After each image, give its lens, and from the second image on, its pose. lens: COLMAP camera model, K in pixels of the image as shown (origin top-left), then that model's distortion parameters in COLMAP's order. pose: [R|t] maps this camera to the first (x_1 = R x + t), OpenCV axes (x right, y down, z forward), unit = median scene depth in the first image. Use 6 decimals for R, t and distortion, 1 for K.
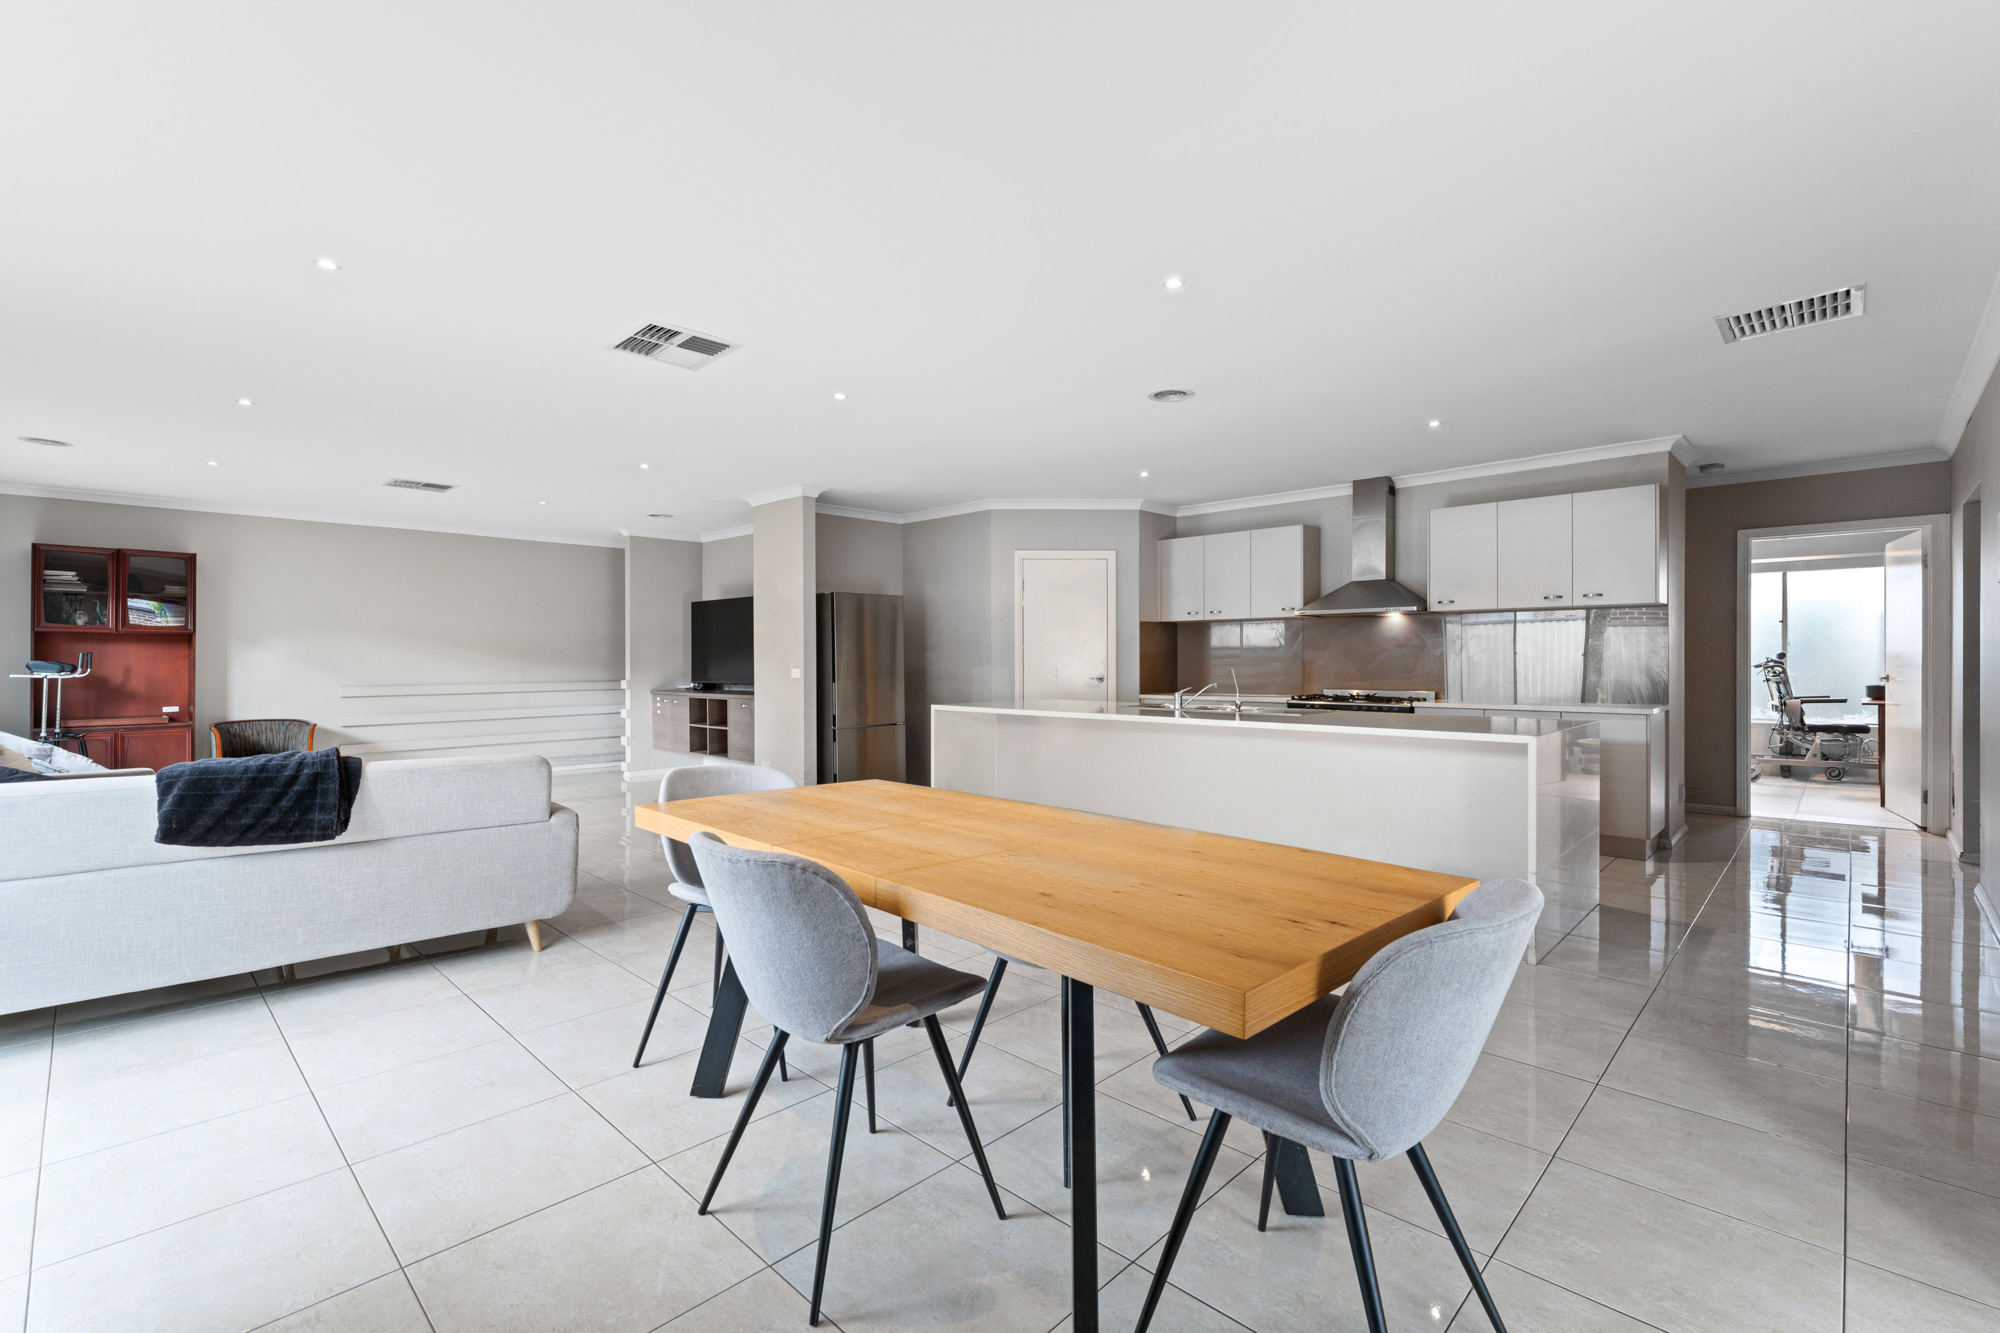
lens RADIAL K [[882.0, 0, 997.6], [0, 882.0, 662.8], [0, 0, 1]] dist [-0.000003, 0.000170]
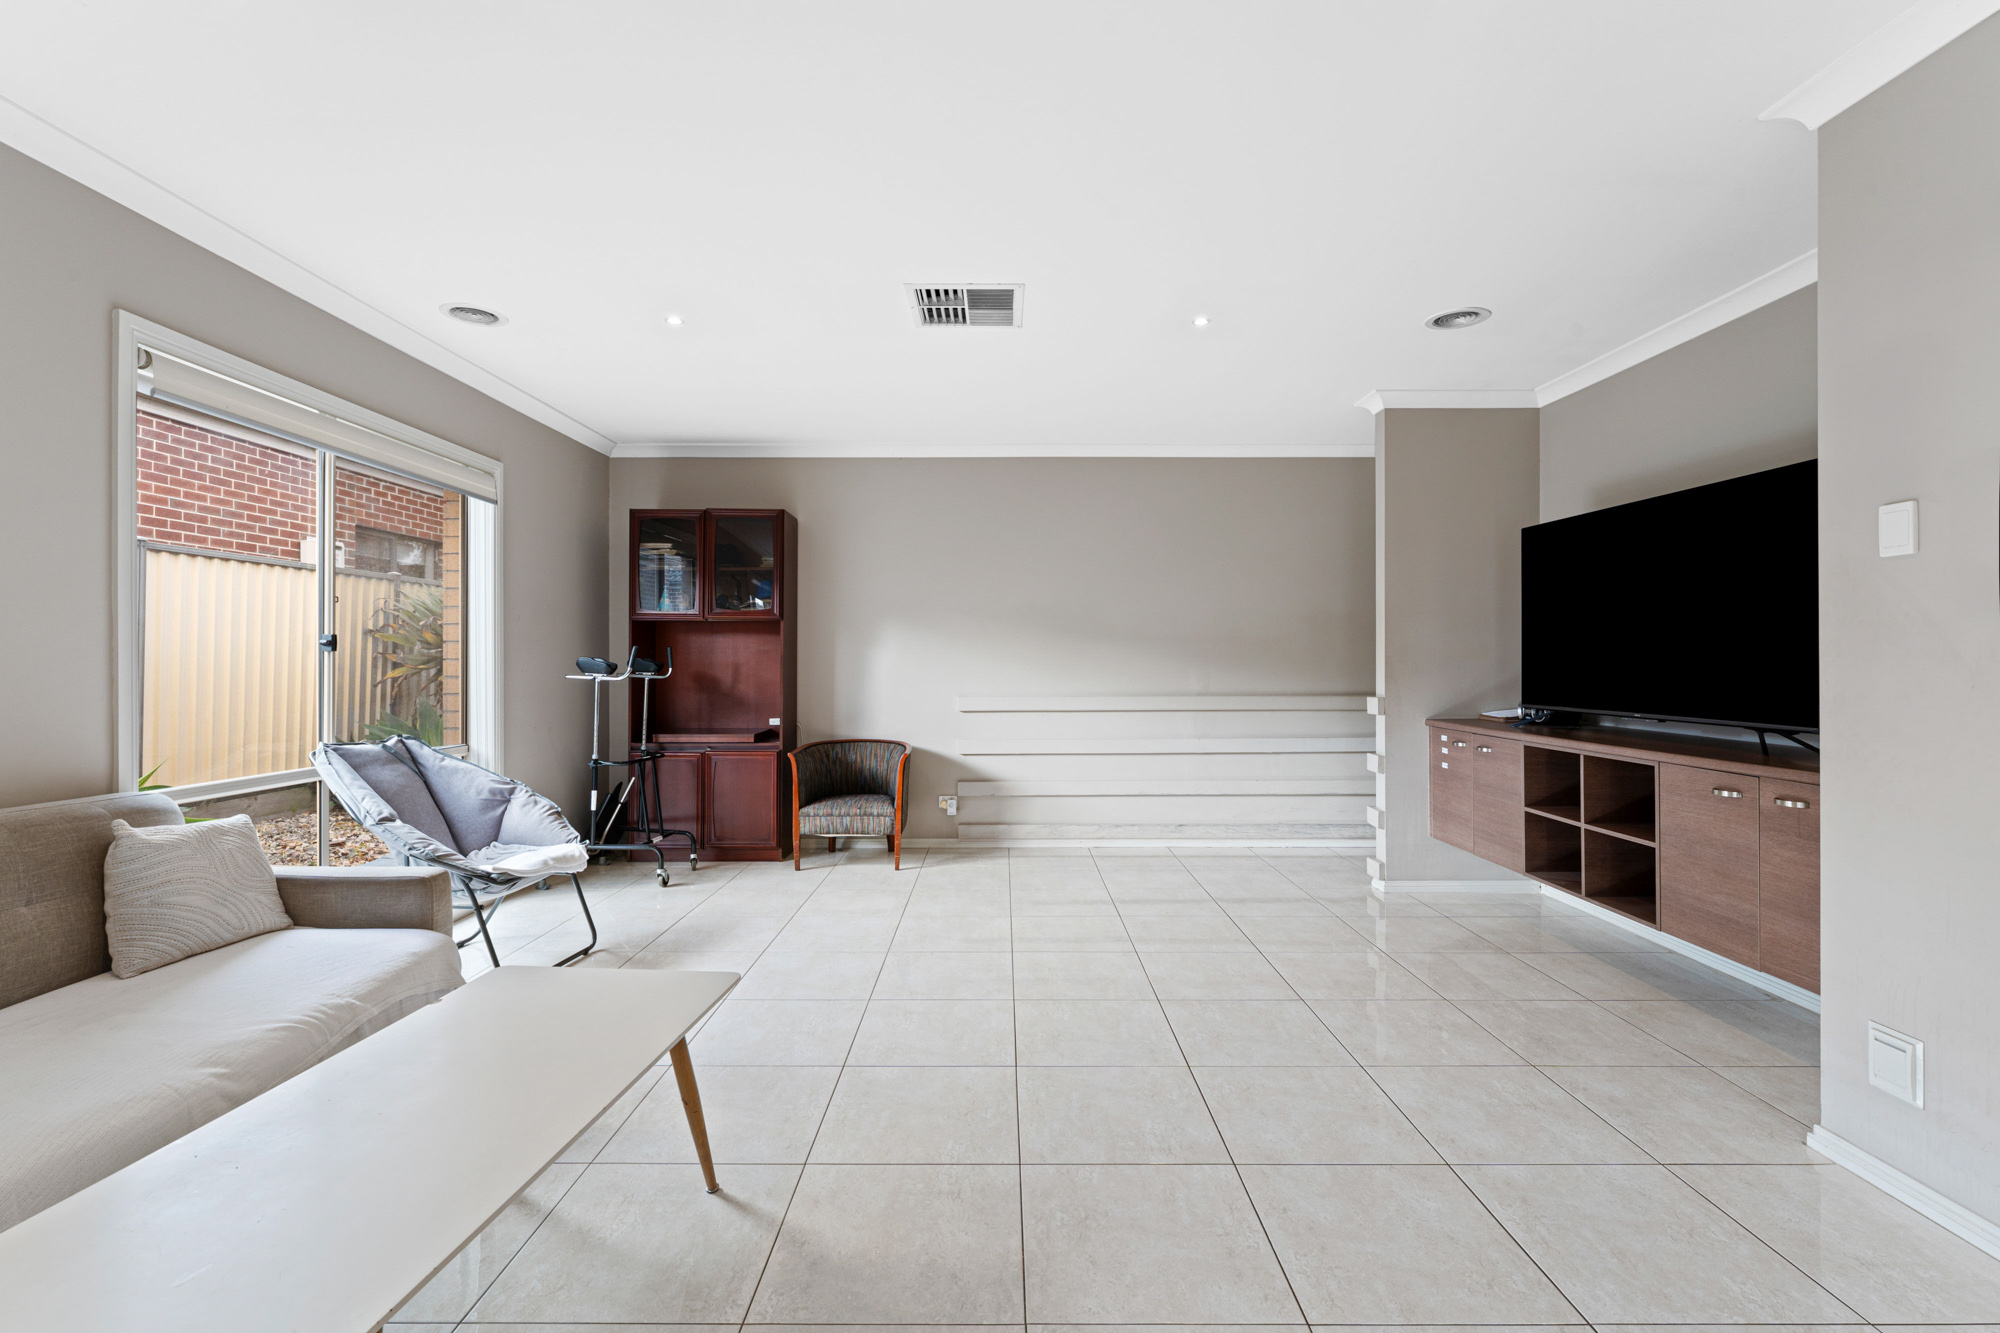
lens RADIAL K [[882.0, 0, 1000.1], [0, 882.0, 654.5], [0, 0, 1]] dist [-0.000003, 0.000170]
pose [[0.692967, -0.002136, -0.720966, -0.217712], [-0.003456, 0.999974, -0.006285, -0.000688], [0.720961, 0.006847, 0.692942, 0.522021]]
